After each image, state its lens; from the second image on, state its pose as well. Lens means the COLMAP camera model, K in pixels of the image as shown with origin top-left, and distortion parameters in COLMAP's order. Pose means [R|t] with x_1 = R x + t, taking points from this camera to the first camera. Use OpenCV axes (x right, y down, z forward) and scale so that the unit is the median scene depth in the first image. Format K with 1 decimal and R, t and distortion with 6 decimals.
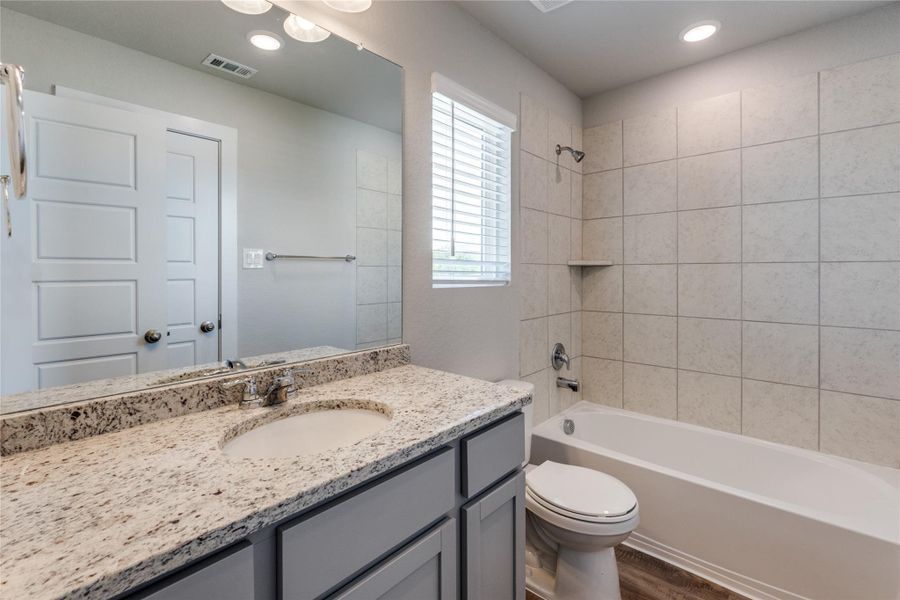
lens RADIAL K [[402.2, 0, 449.4], [0, 402.2, 275.2], [0, 0, 1]] dist [-0.001730, -0.000085]
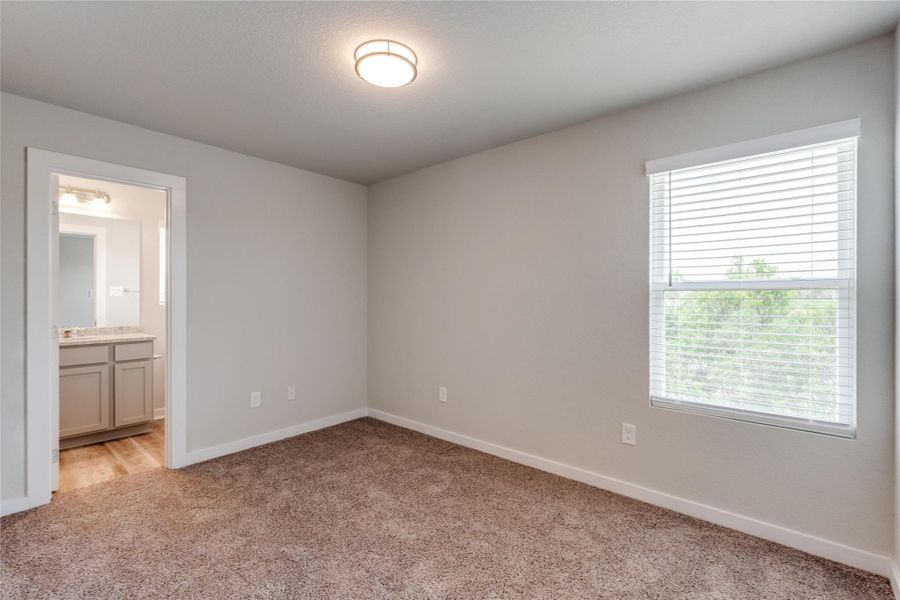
lens RADIAL K [[400.2, 0, 445.1], [0, 400.2, 294.5], [0, 0, 1]] dist [-0.001789, 0.000509]
pose [[0.999718, 0.002042, 0.023656, 1.505629], [-0.001603, 0.999827, -0.018556, 0.011666], [-0.023690, 0.018513, 0.999548, -1.378800]]
